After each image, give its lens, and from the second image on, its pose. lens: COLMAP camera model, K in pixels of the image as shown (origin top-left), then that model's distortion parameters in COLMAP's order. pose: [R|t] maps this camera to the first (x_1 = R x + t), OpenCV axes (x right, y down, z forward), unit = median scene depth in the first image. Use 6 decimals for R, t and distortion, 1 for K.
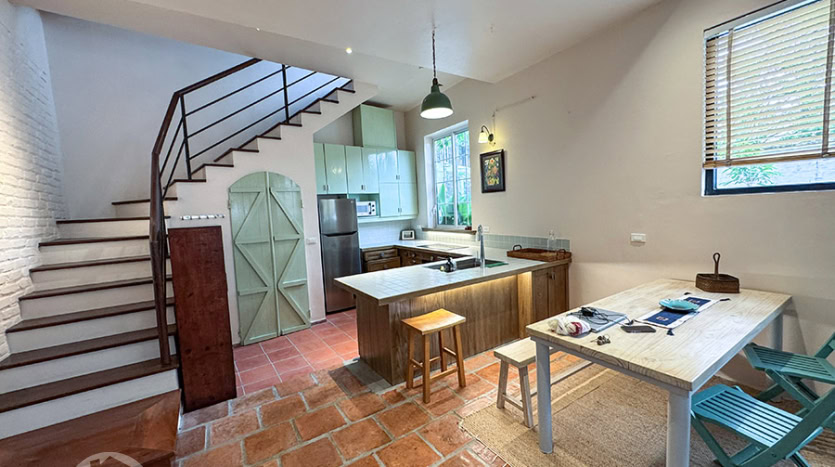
lens RADIAL K [[333.9, 0, 416.5], [0, 333.9, 232.4], [0, 0, 1]] dist [0.002991, -0.000070]
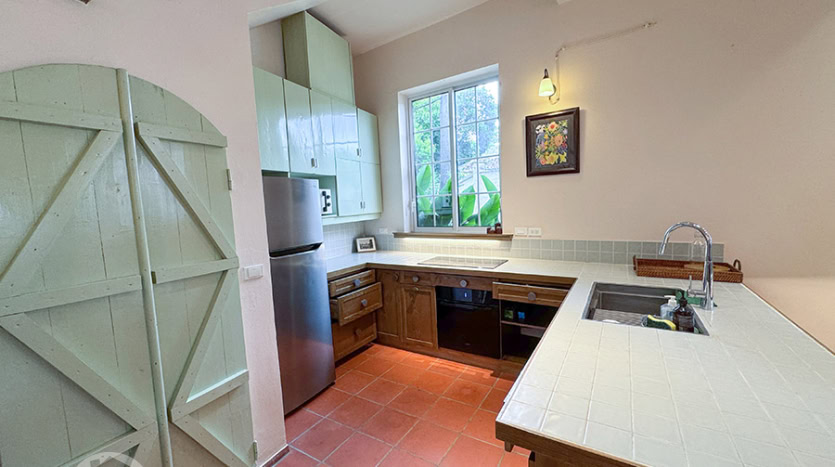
lens RADIAL K [[333.9, 0, 417.9], [0, 333.9, 233.1], [0, 0, 1]] dist [0.002991, -0.000070]
pose [[0.909593, -0.030852, 0.414354, -0.235284], [0.033891, 0.999426, 0.000019, -0.012599], [-0.414116, 0.014026, 0.910116, 0.425995]]
